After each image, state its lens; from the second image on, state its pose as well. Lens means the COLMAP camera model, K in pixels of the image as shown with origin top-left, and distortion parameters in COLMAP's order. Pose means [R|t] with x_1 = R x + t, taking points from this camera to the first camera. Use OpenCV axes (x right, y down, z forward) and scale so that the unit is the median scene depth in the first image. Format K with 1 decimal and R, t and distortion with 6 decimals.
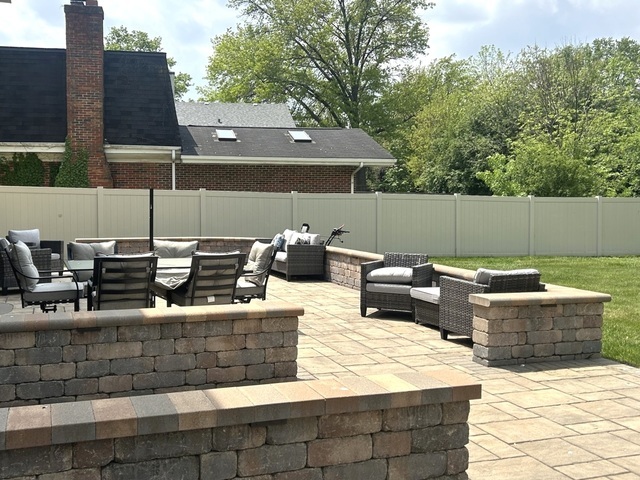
lens RADIAL K [[674.8, 0, 318.8], [0, 674.8, 237.5], [0, 0, 1]] dist [0.043896, 0.000000]
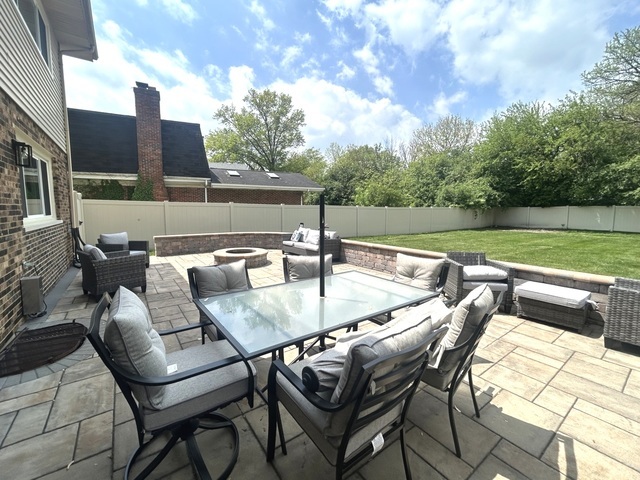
lens RADIAL K [[255.6, 0, 303.8], [0, 255.6, 231.2], [0, 0, 1]] dist [-0.000415, 0.000220]
pose [[0.969909, -0.023139, 0.242367, -0.133493], [0.014988, 0.999260, 0.035418, -0.017088], [-0.243007, -0.030719, 0.969538, 0.294831]]
